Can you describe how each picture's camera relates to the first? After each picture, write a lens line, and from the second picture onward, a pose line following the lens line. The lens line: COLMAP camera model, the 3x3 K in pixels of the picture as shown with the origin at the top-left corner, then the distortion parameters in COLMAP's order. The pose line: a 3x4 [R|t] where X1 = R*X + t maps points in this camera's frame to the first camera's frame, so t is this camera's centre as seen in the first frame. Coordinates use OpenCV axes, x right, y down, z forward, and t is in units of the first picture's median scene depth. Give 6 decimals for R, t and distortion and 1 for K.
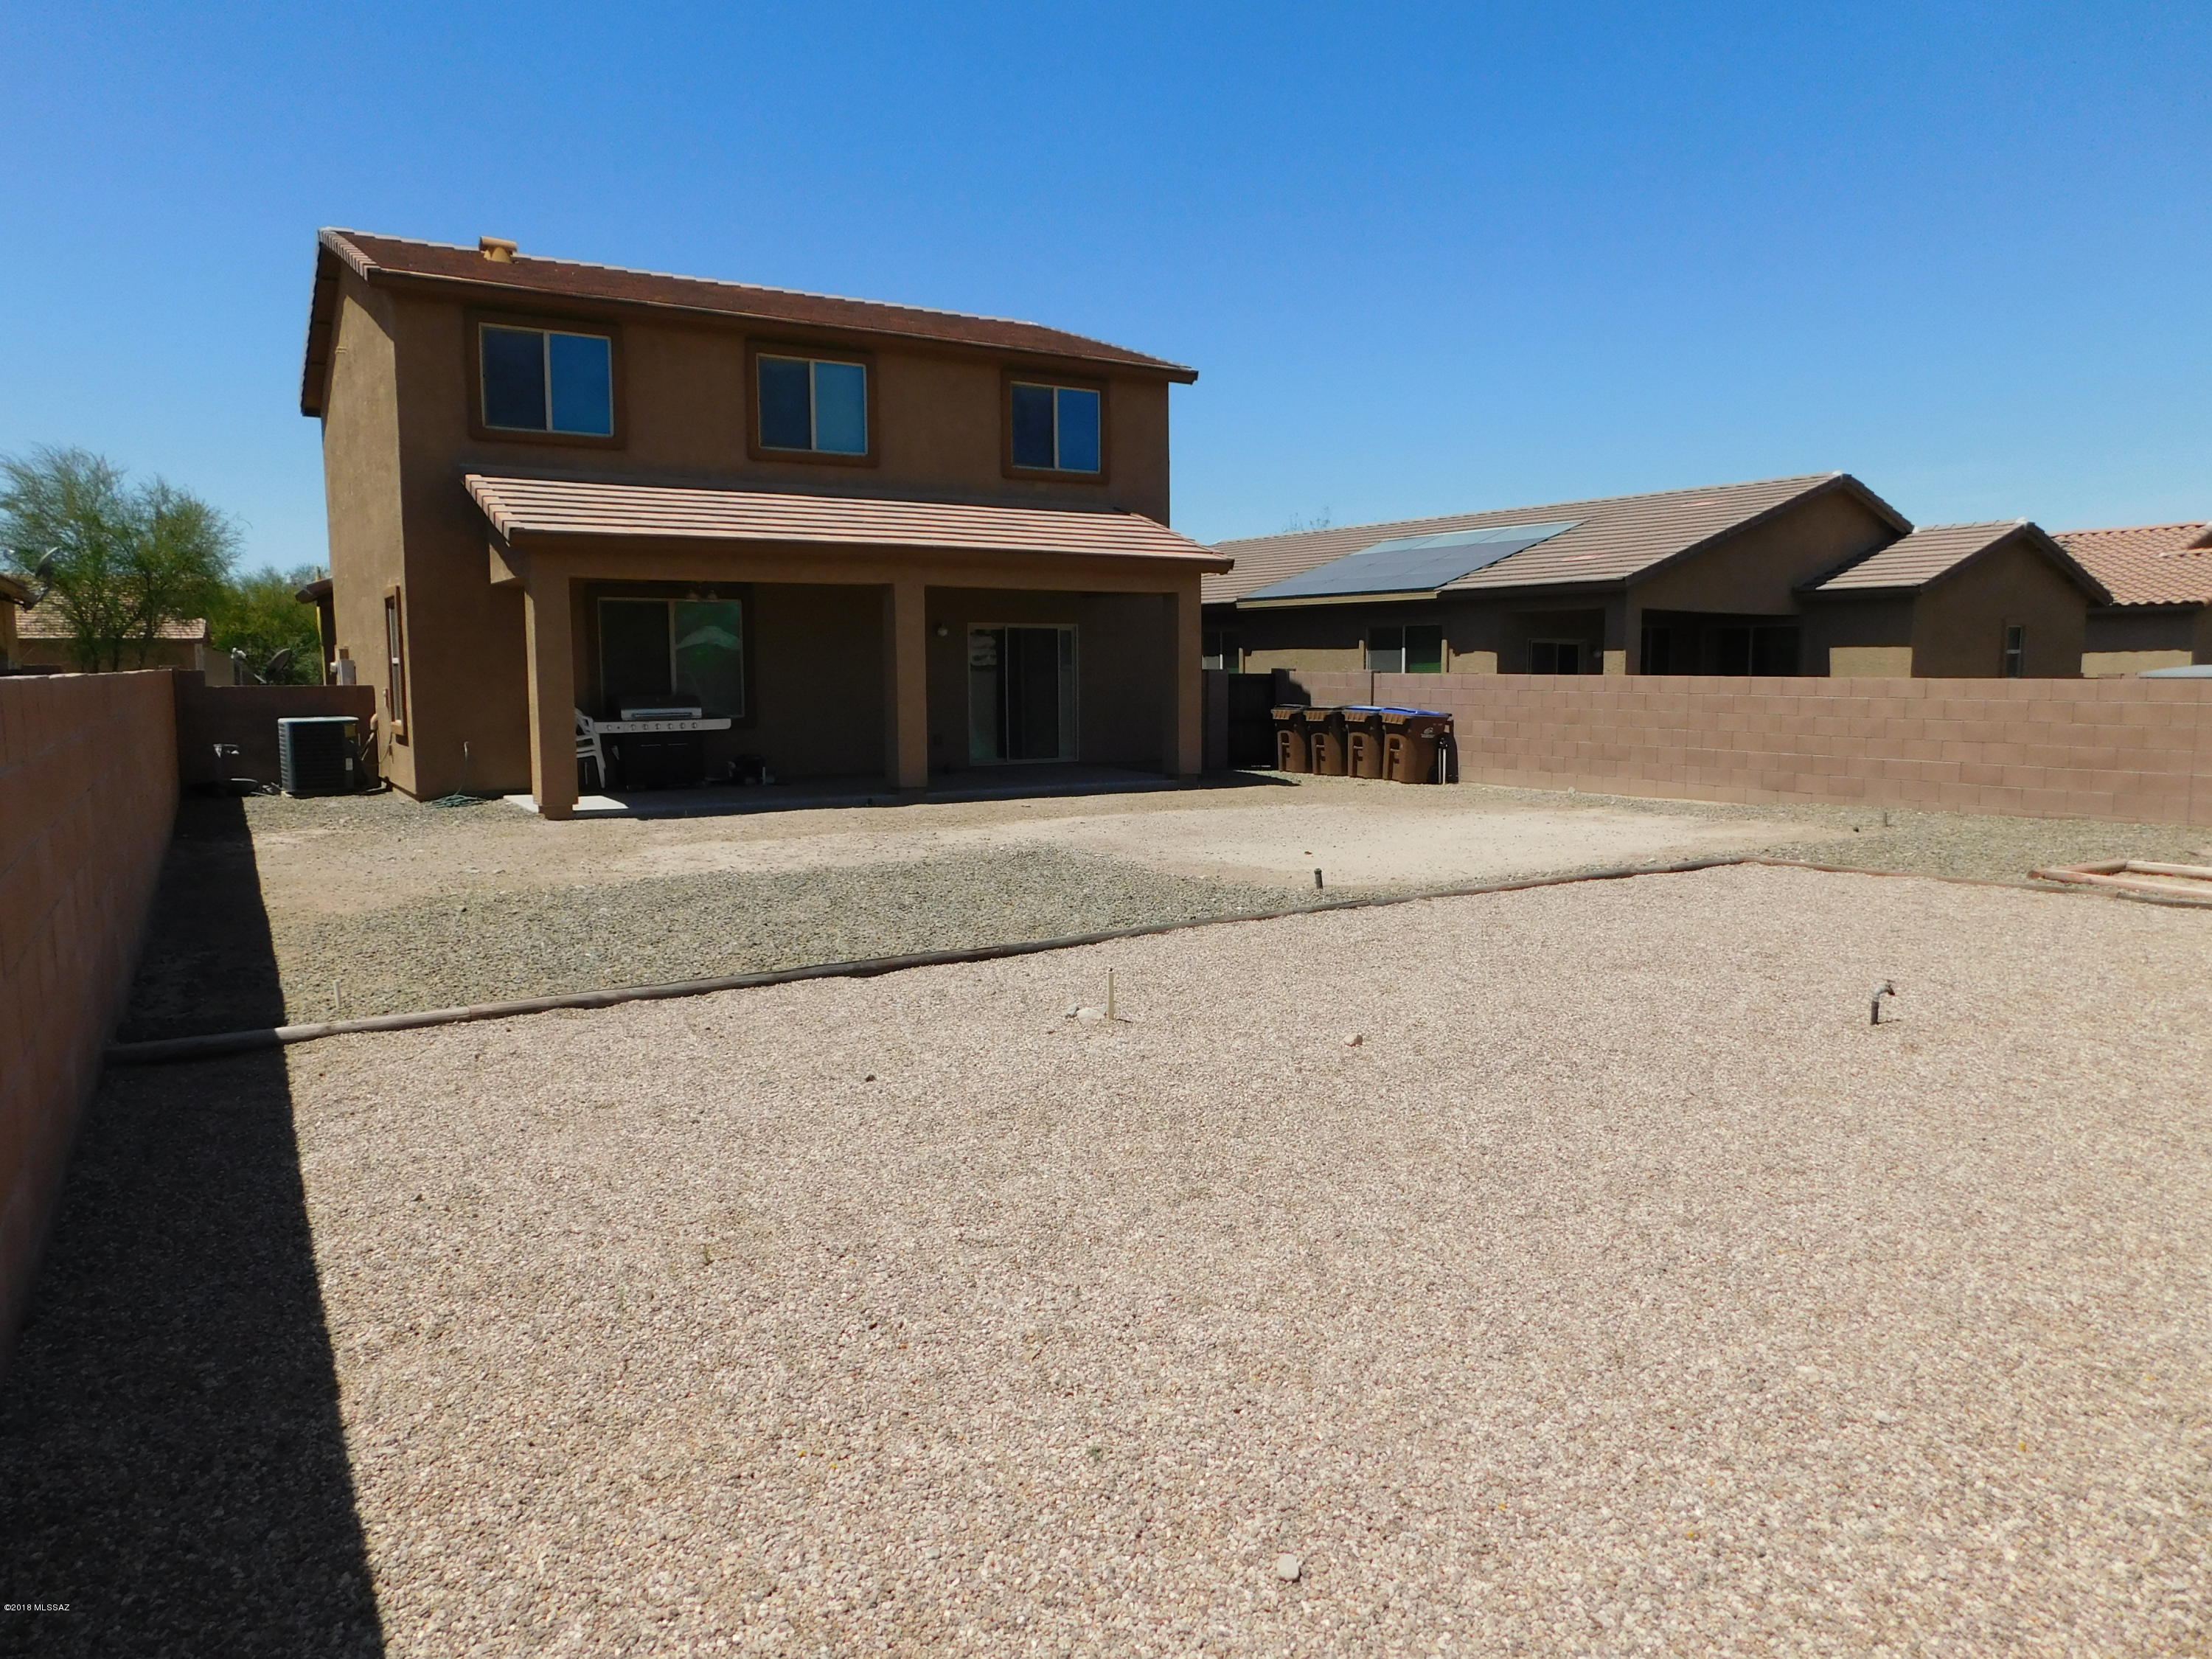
lens RADIAL K [[1434.4, 0, 1123.4], [0, 1434.4, 819.7], [0, 0, 1]] dist [-0.047025, 0.007157]
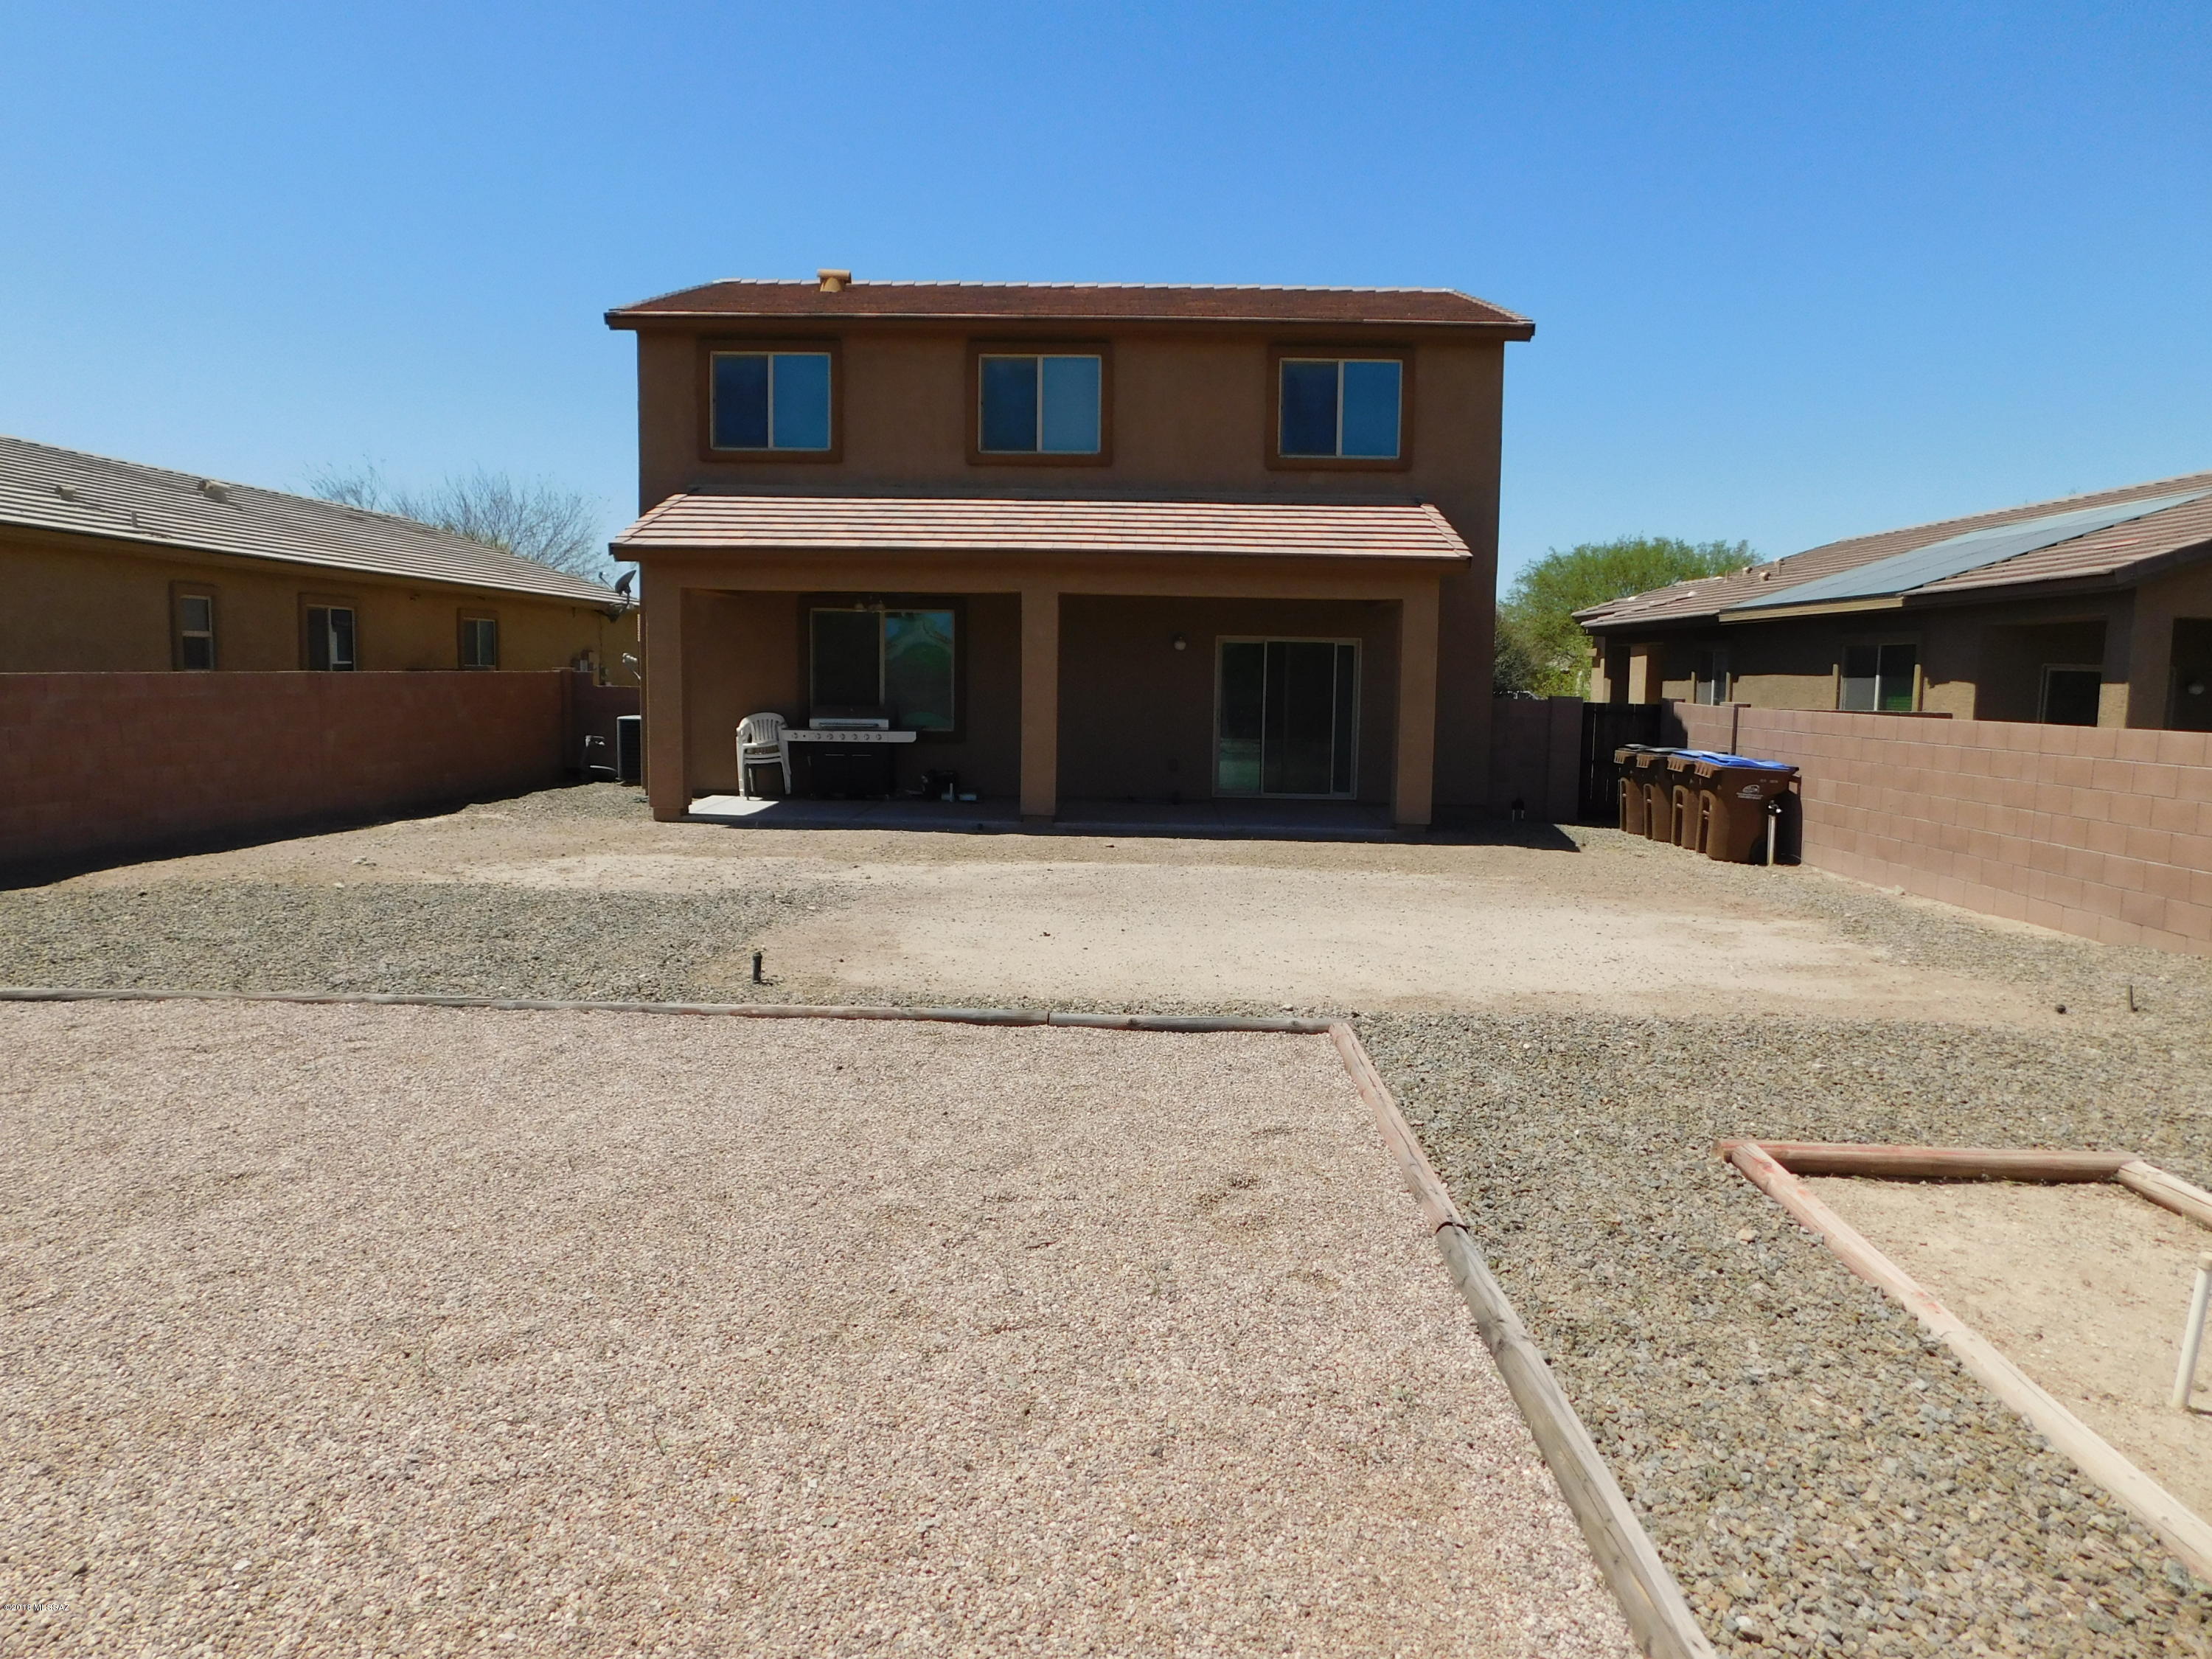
lens RADIAL K [[1434.4, 0, 1100.9], [0, 1434.4, 835.1], [0, 0, 1]] dist [-0.047025, 0.007157]
pose [[0.832938, 0.078658, -0.547748, 0.353666], [-0.079660, 0.996580, 0.021976, -0.030354], [0.547603, 0.025329, 0.836355, 0.238851]]
